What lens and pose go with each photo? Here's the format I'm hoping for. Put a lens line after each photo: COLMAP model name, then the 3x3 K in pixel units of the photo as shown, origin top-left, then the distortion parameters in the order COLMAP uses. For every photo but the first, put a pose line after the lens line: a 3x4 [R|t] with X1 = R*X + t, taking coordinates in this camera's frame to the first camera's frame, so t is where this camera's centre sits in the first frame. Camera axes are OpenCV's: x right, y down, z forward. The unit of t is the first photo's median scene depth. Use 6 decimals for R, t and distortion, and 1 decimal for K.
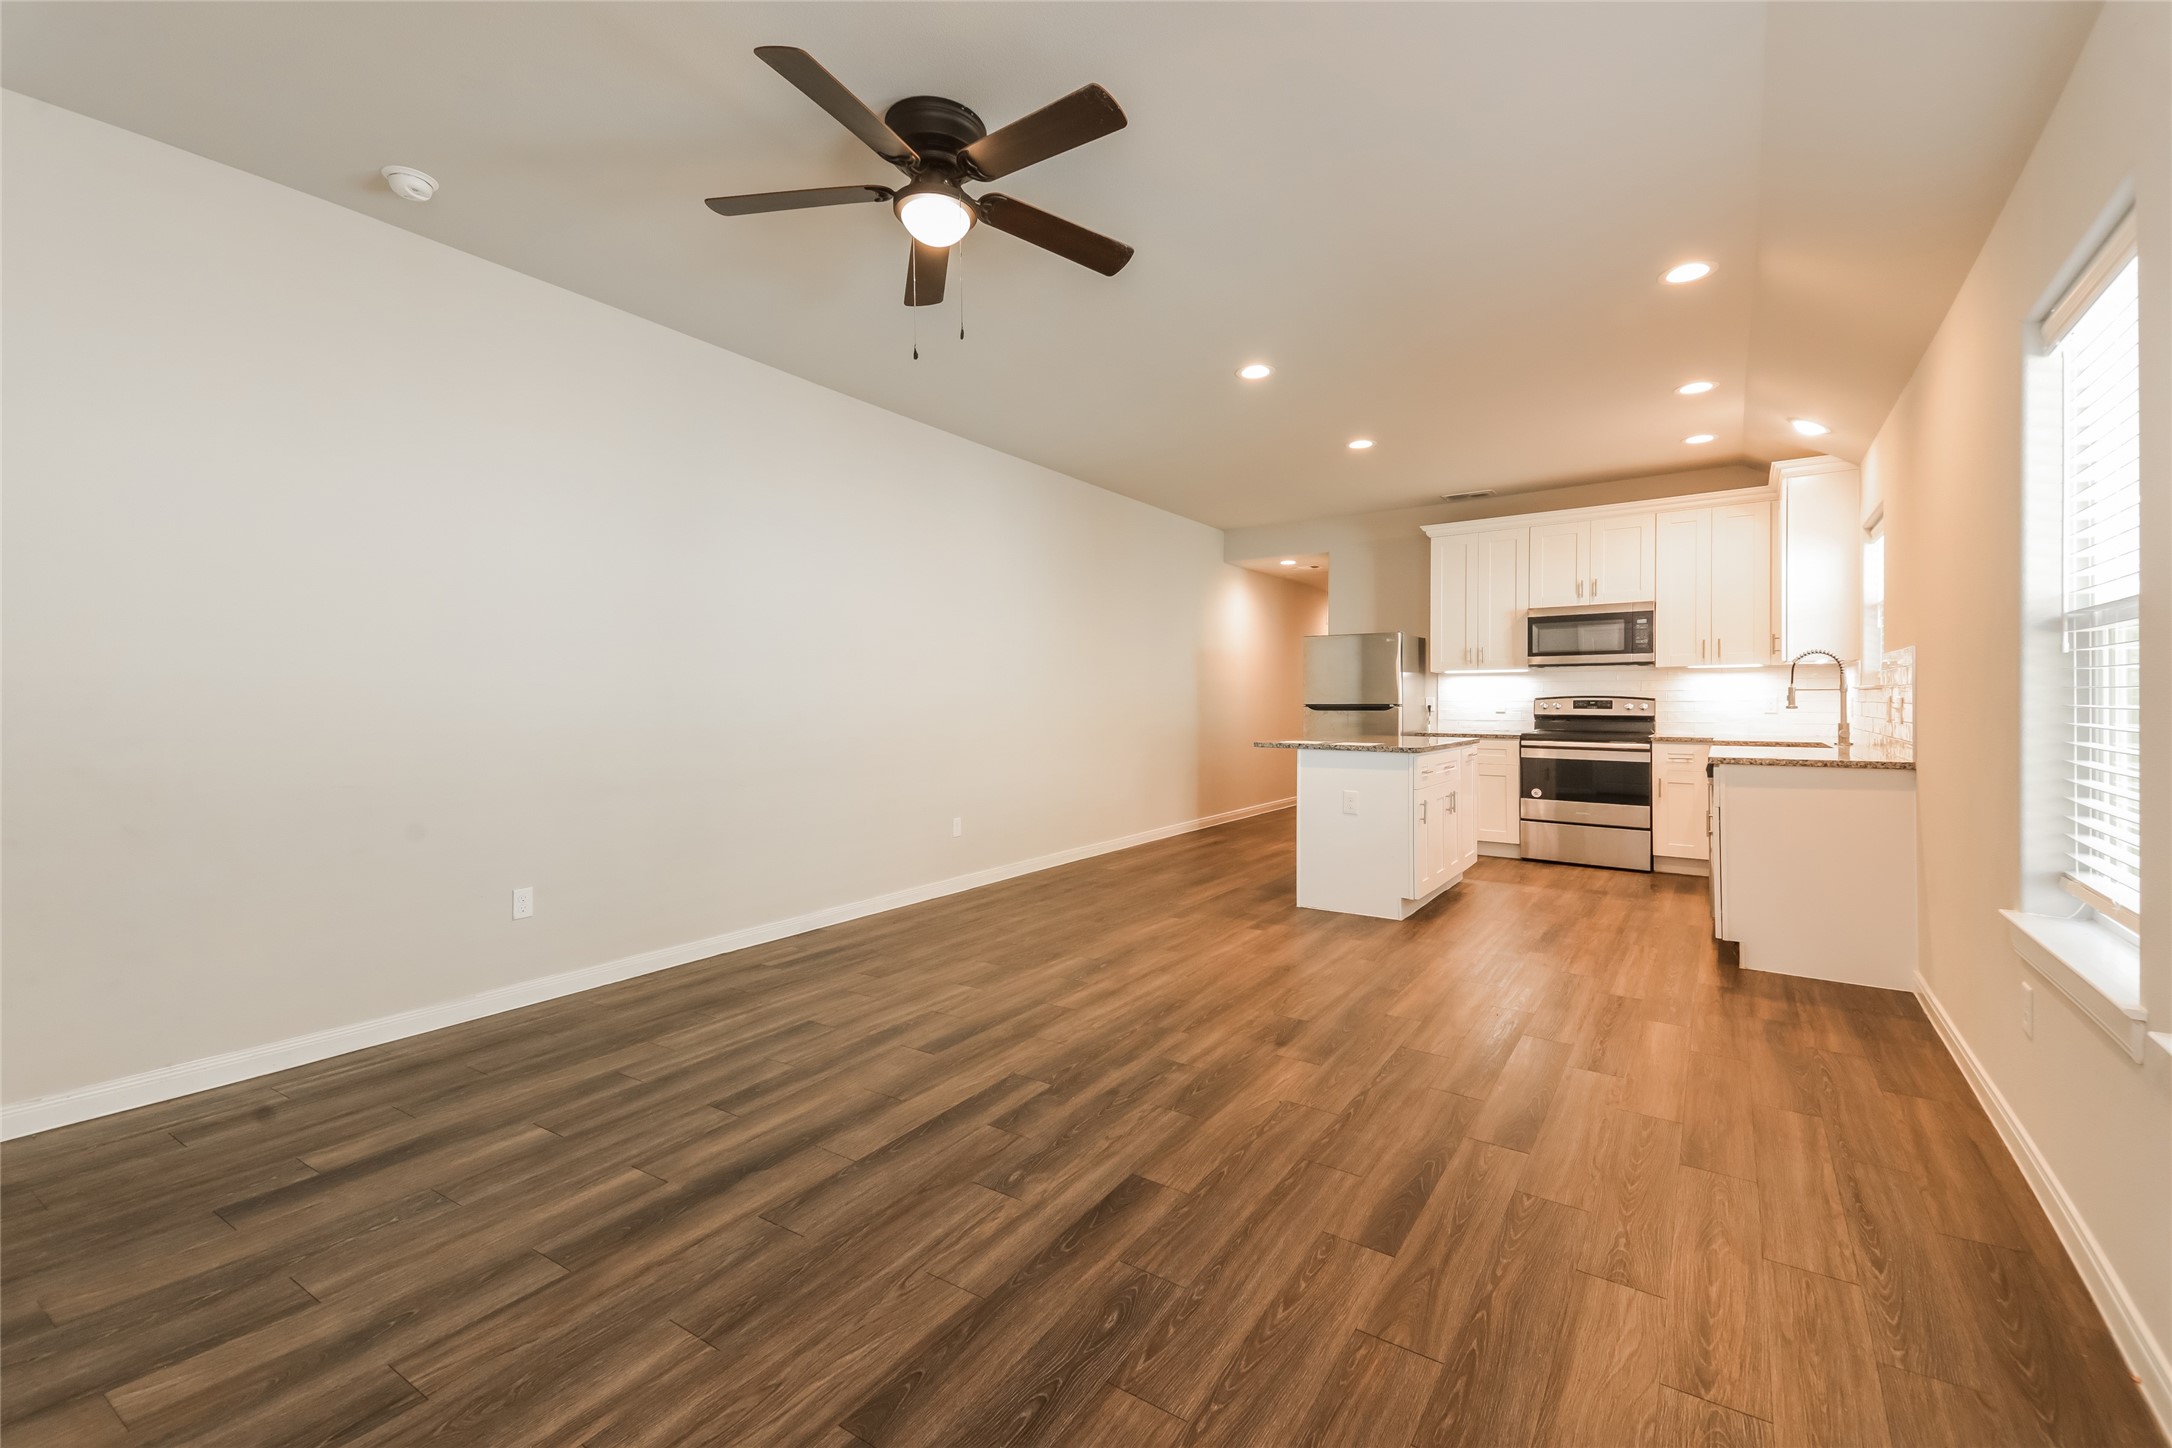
lens RADIAL K [[919.5, 0, 1077.5], [0, 919.5, 703.2], [0, 0, 1]] dist [0.133156, -0.059283]
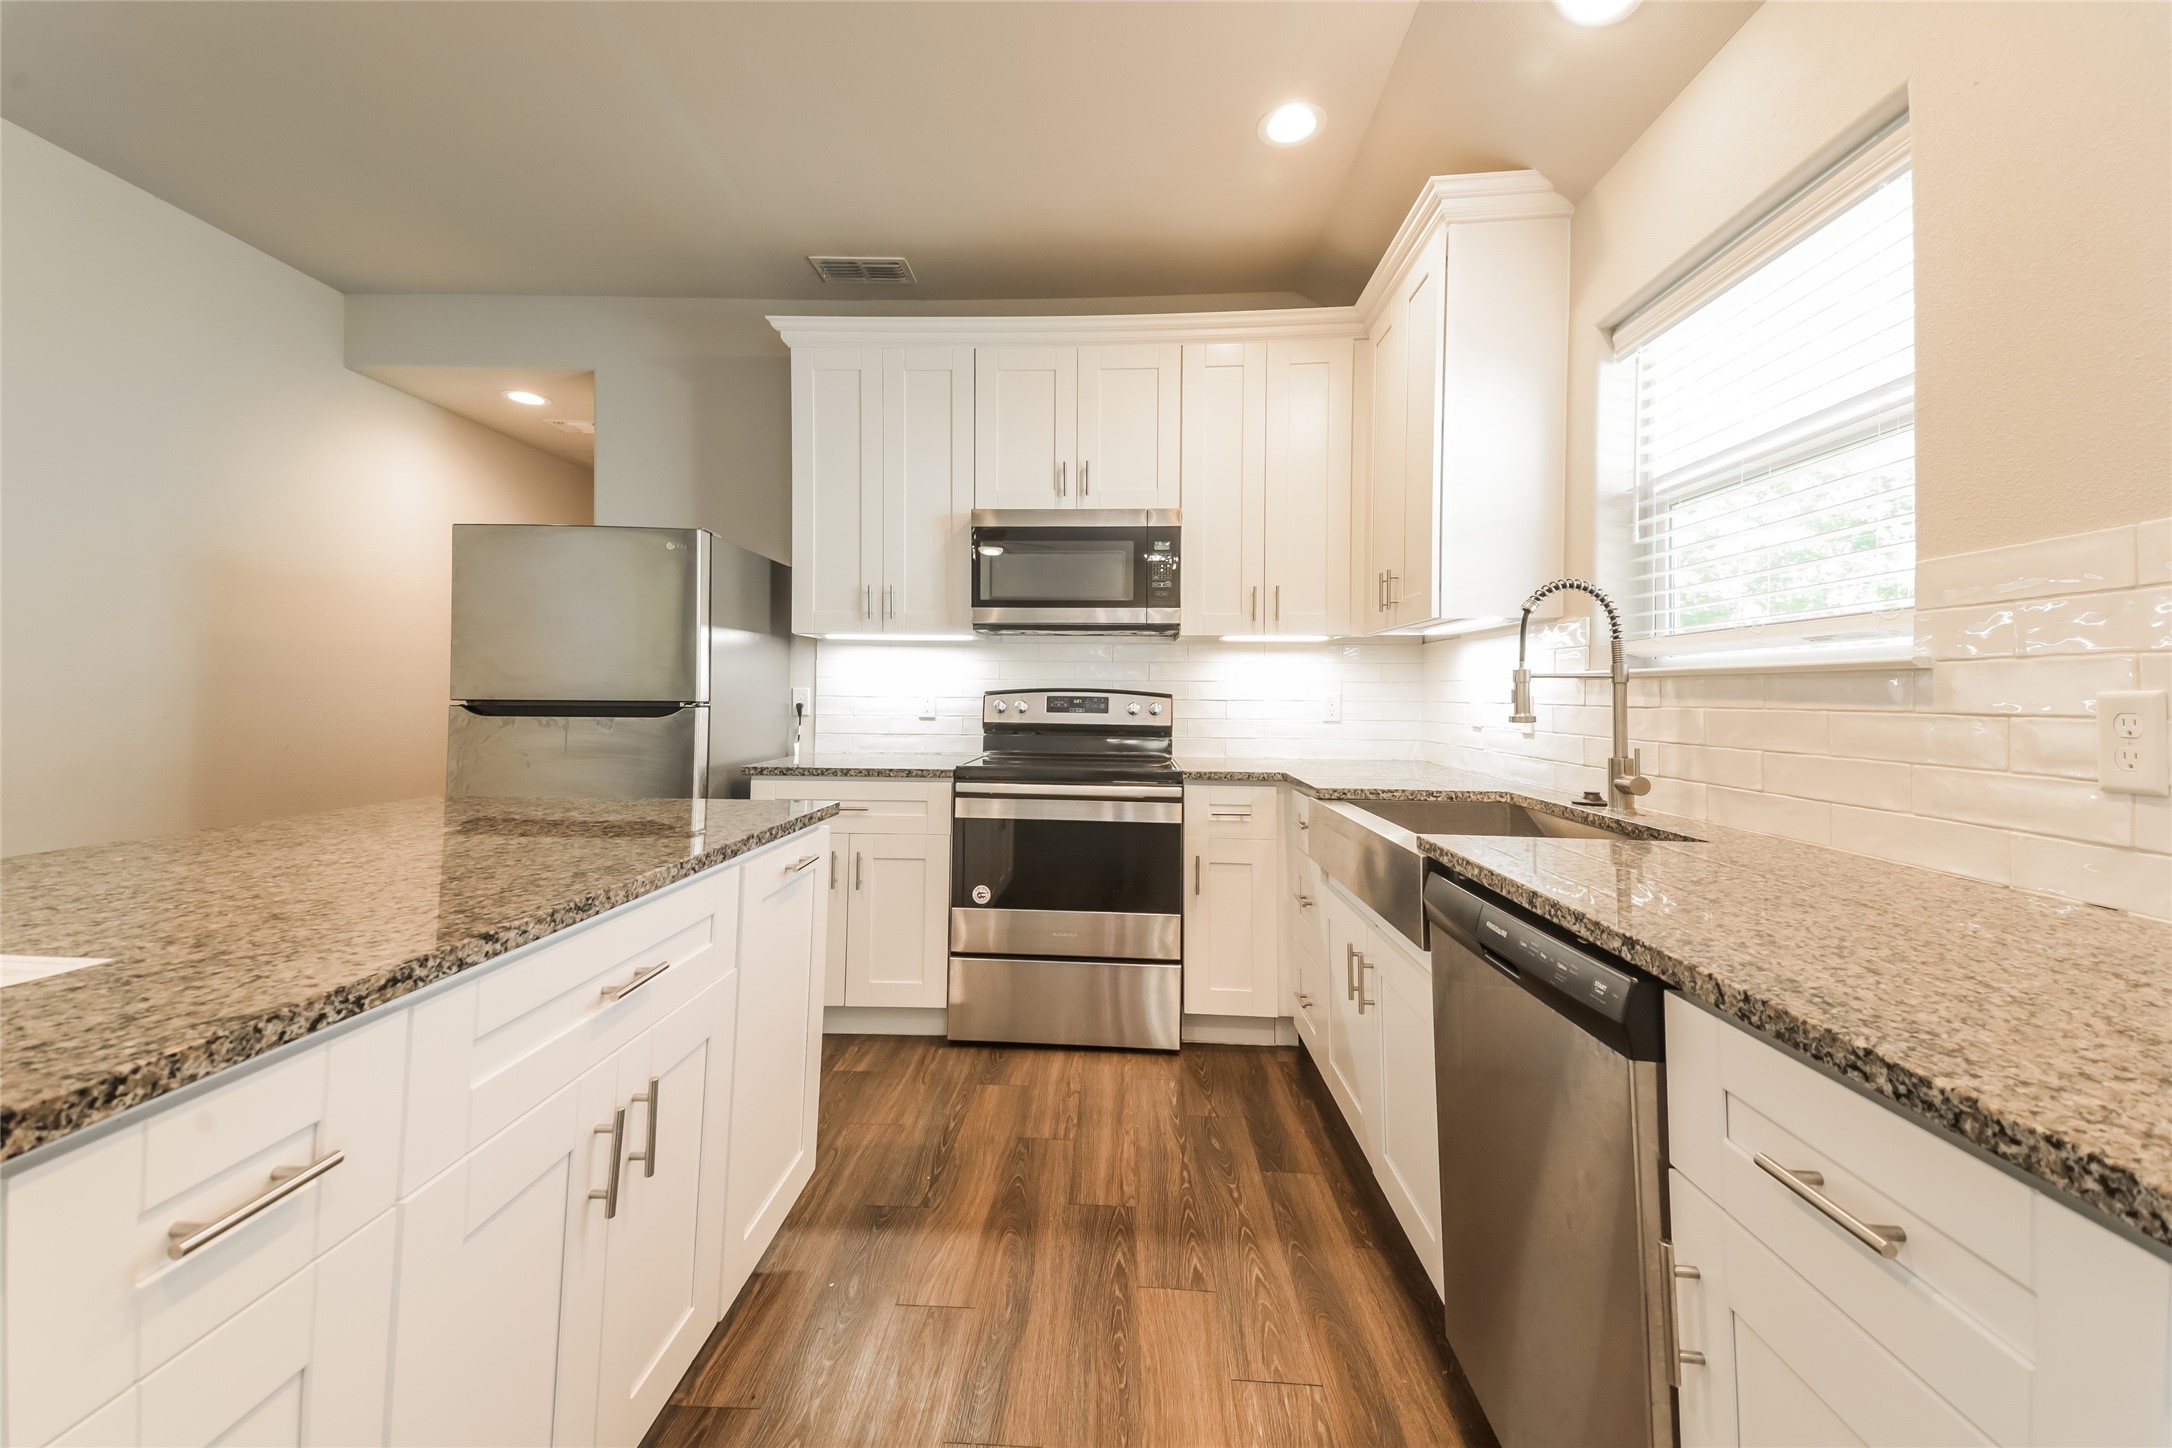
lens RADIAL K [[879.0, 0, 1076.9], [0, 879.0, 679.2], [0, 0, 1]] dist [0.113143, -0.000059]
pose [[0.855244, 0.021089, 0.517796, 0.322030], [-0.010355, 0.999668, -0.023612, -0.001375], [-0.518122, 0.014832, 0.855178, 0.651886]]
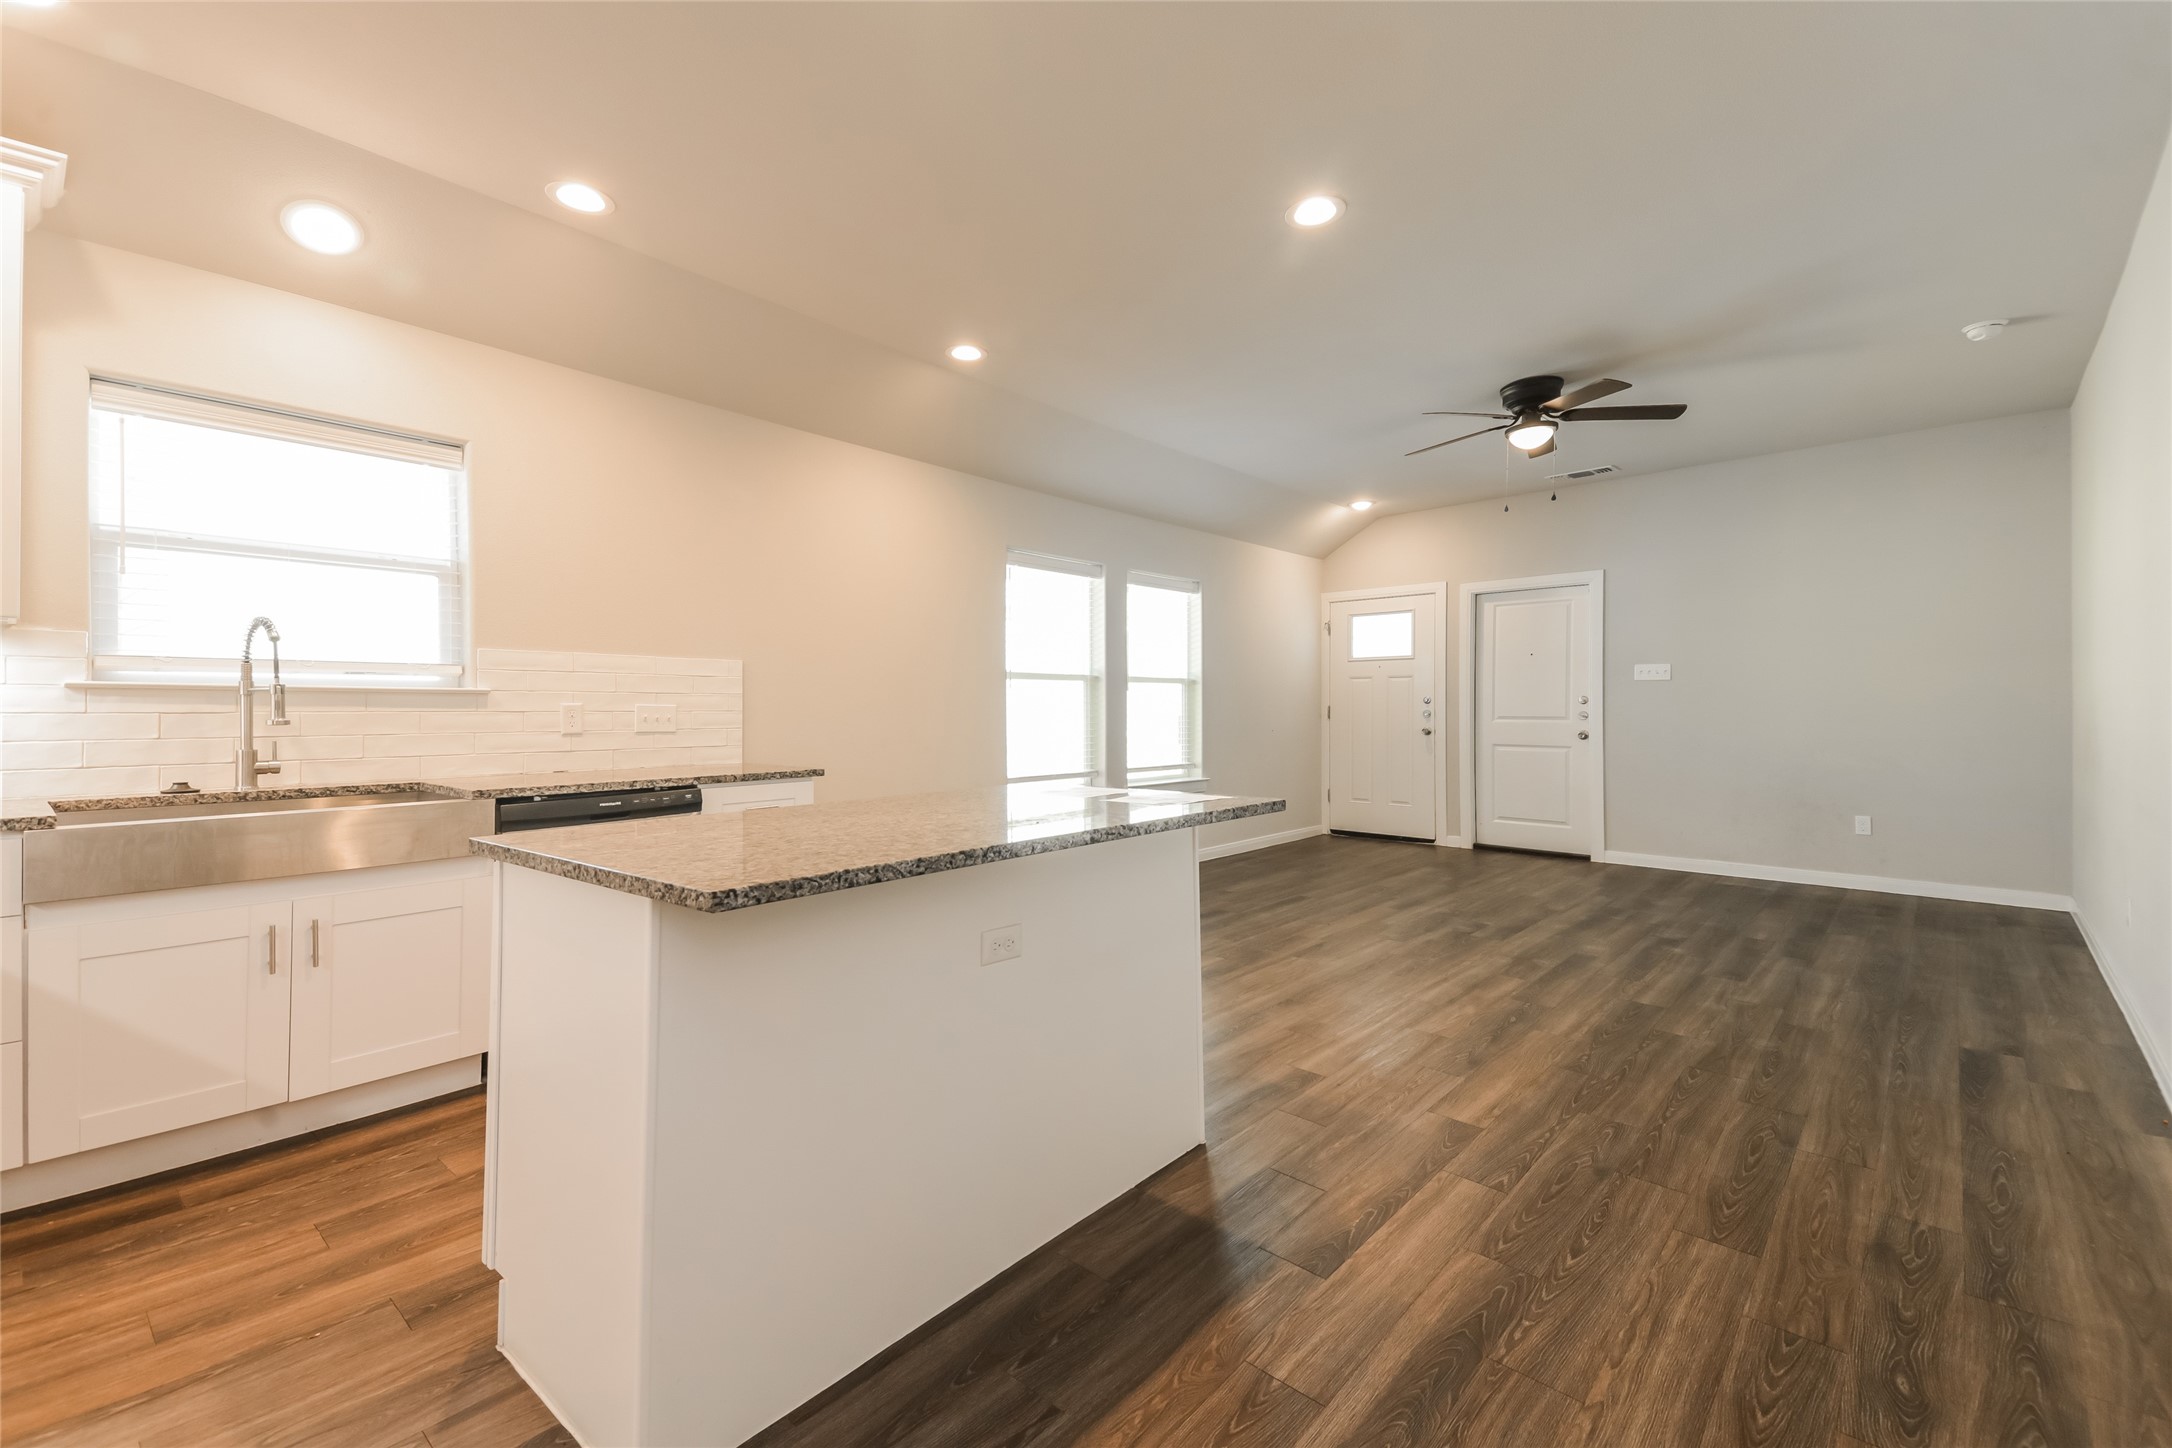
lens RADIAL K [[919.5, 0, 1077.5], [0, 919.5, 703.2], [0, 0, 1]] dist [0.133156, -0.059283]
pose [[-0.991375, 0.005455, 0.130942, 0.197344], [0.005014, 0.999981, -0.003696, -0.002025], [-0.130960, -0.003007, -0.991383, 1.241872]]
